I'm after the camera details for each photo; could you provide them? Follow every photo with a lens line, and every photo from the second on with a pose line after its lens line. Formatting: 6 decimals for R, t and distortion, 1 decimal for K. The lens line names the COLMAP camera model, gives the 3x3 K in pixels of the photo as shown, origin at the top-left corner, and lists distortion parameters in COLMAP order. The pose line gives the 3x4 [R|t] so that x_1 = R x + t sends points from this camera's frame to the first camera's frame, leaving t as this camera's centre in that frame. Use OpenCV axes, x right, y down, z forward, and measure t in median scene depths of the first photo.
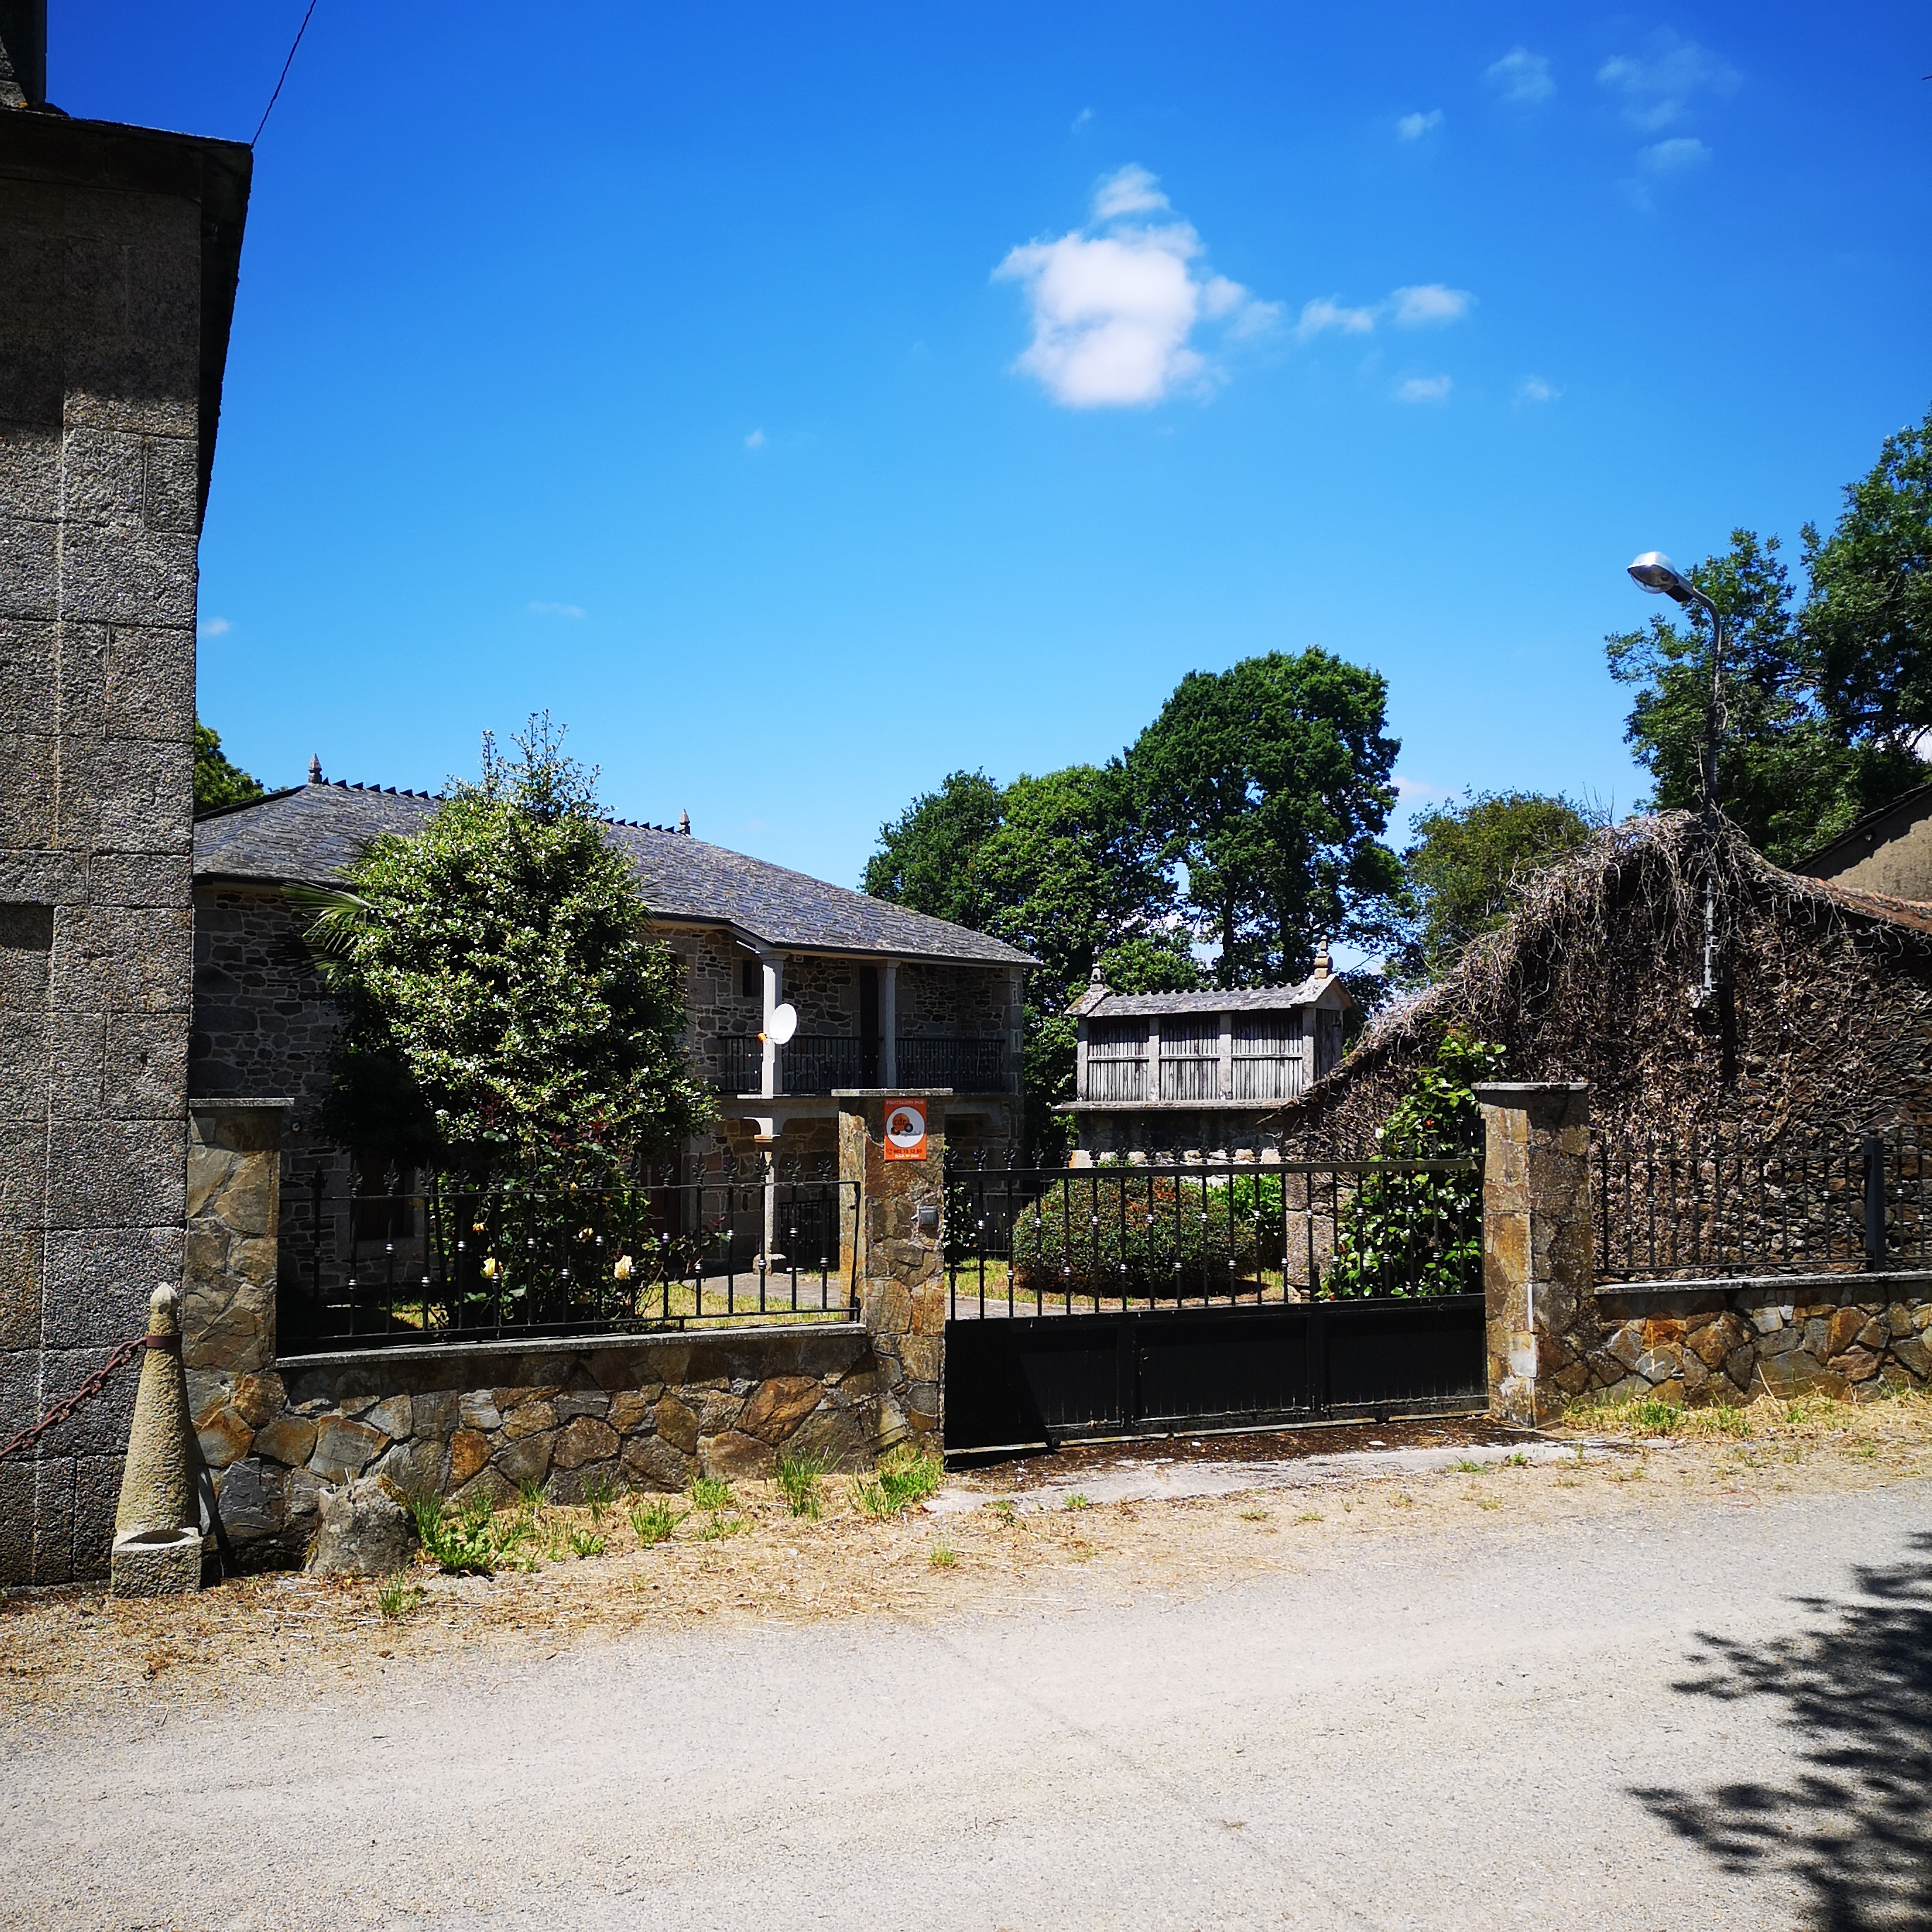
lens RADIAL K [[1920.4, 0, 965.8], [0, 1920.4, 974.4], [0, 0, 1]] dist [0.020329, 0.000000]
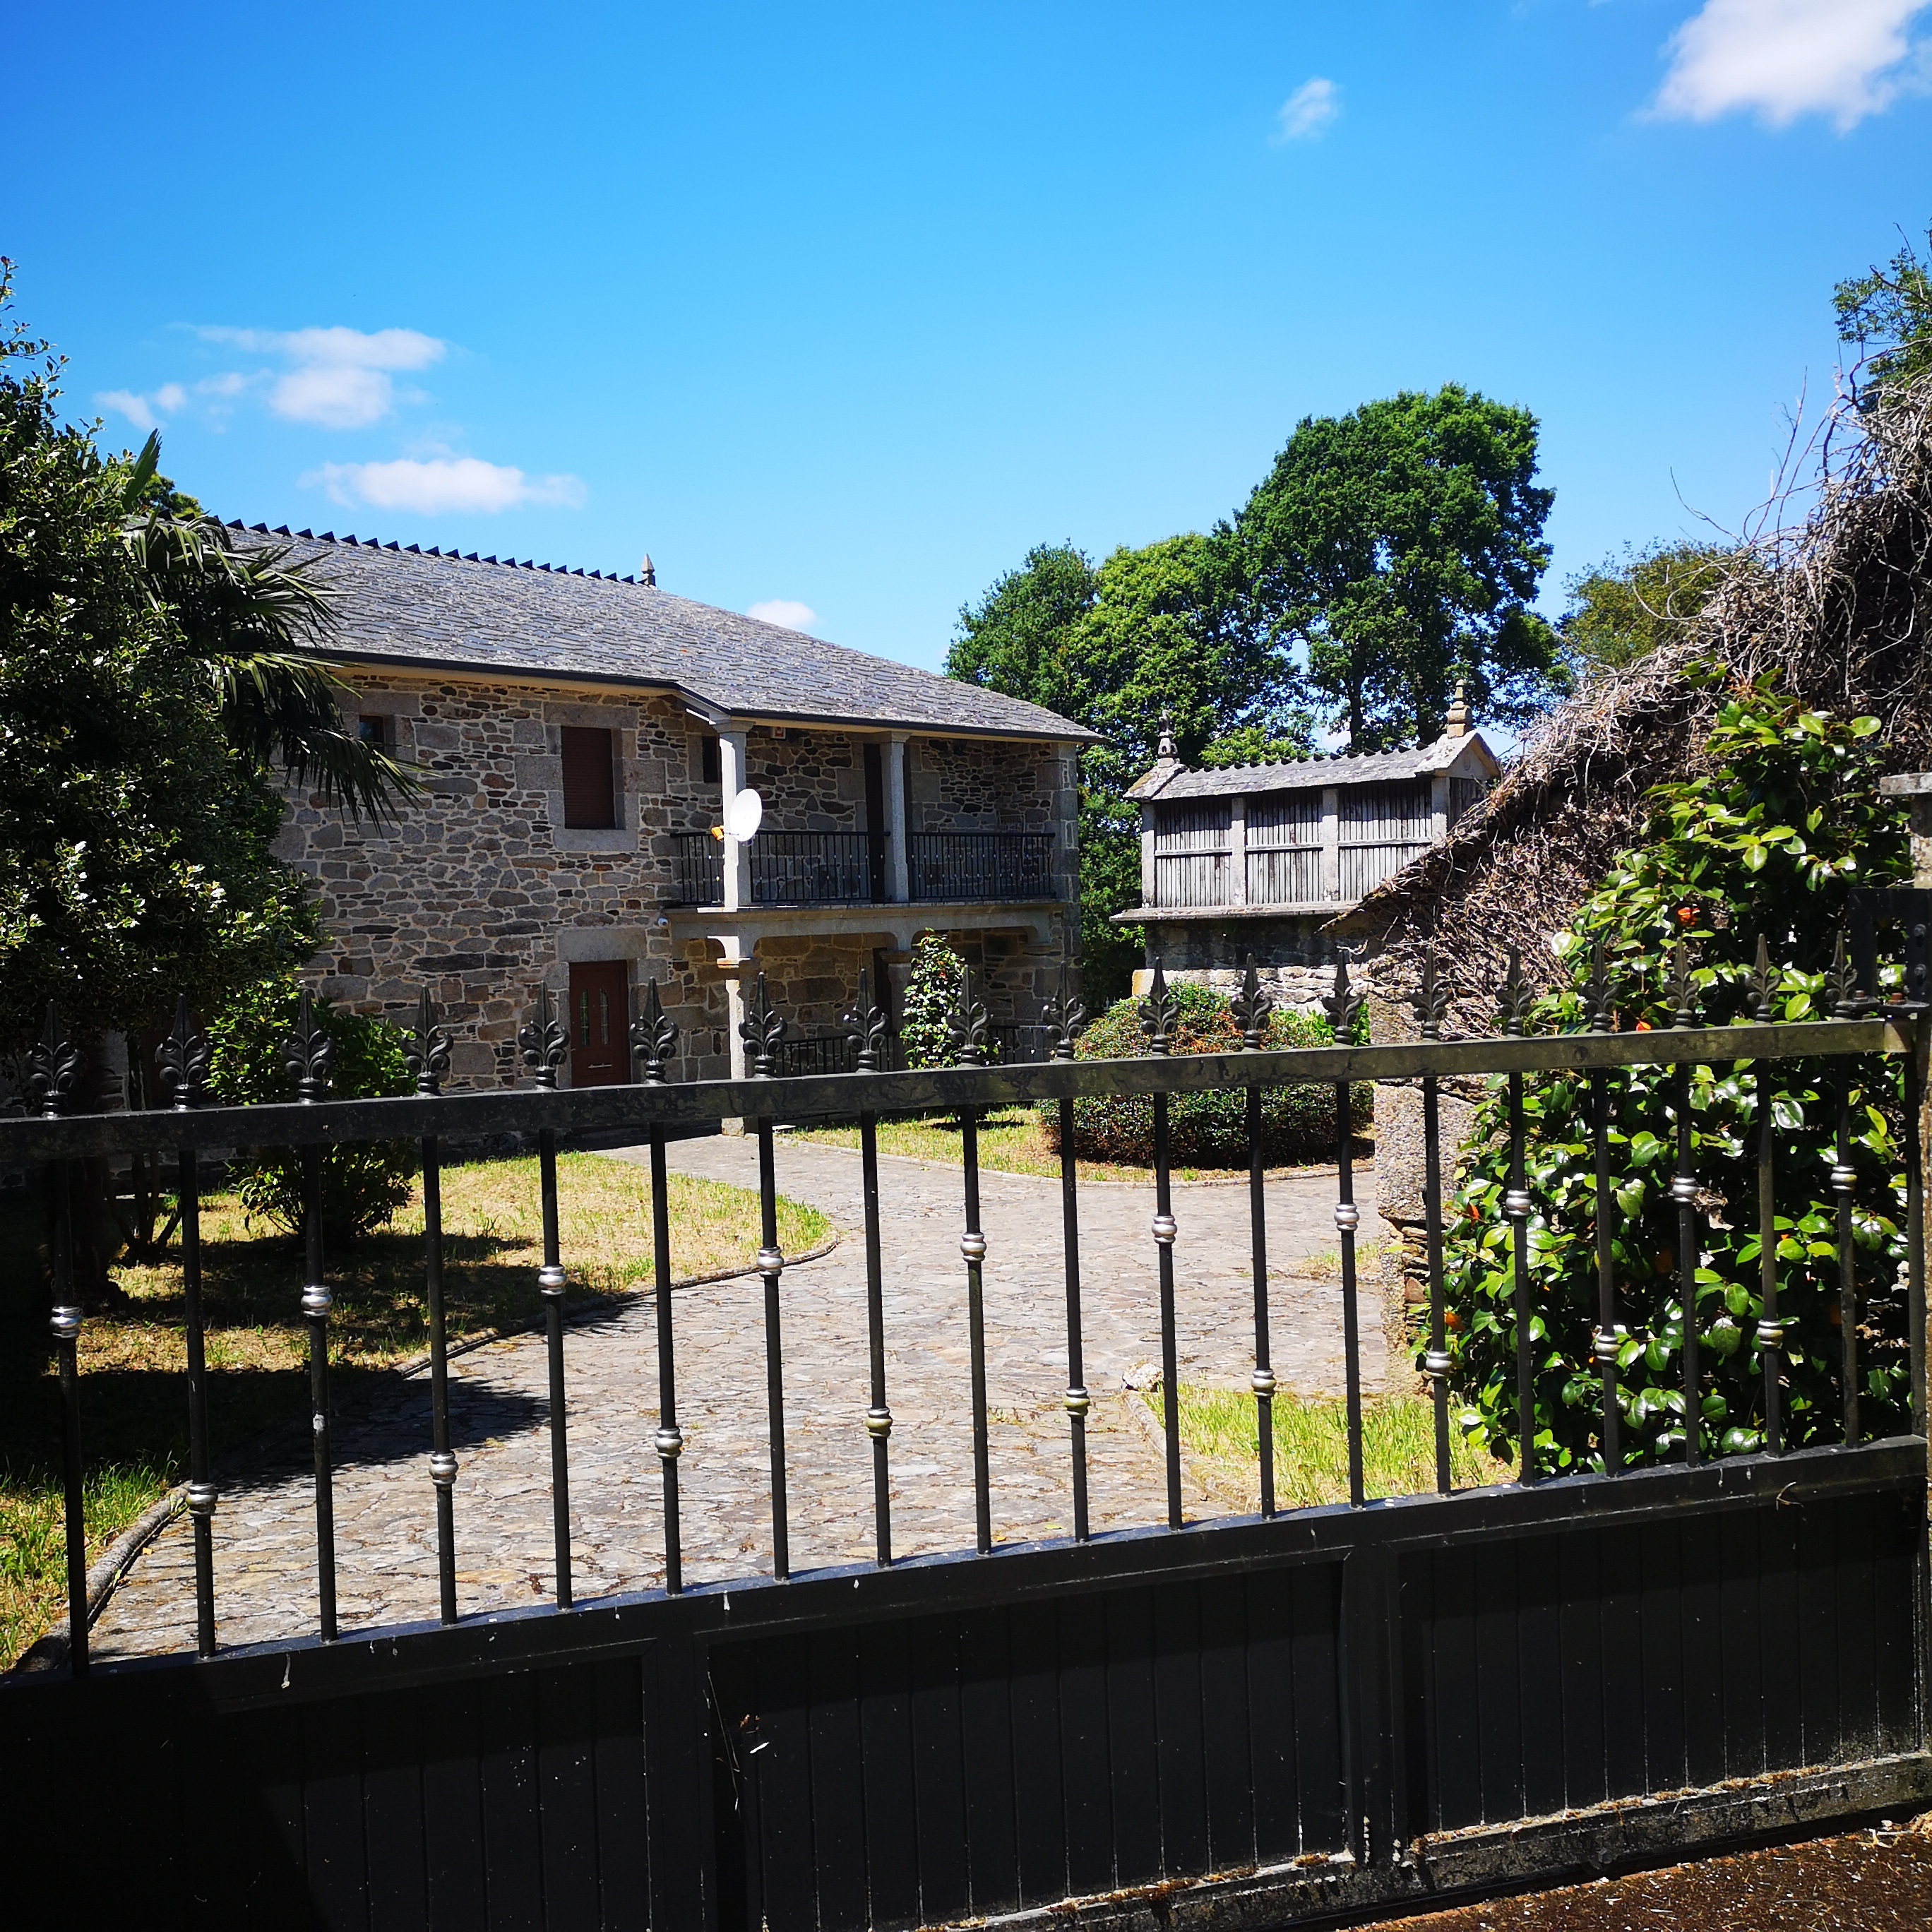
lens RADIAL K [[1920.4, 0, 959.2], [0, 1920.4, 905.4], [0, 0, 1]] dist [0.020329, 0.000000]
pose [[0.996840, -0.021026, -0.076597, 0.043760], [0.025519, 0.997981, 0.058154, 0.017570], [0.075220, -0.059925, 0.995365, 0.214585]]
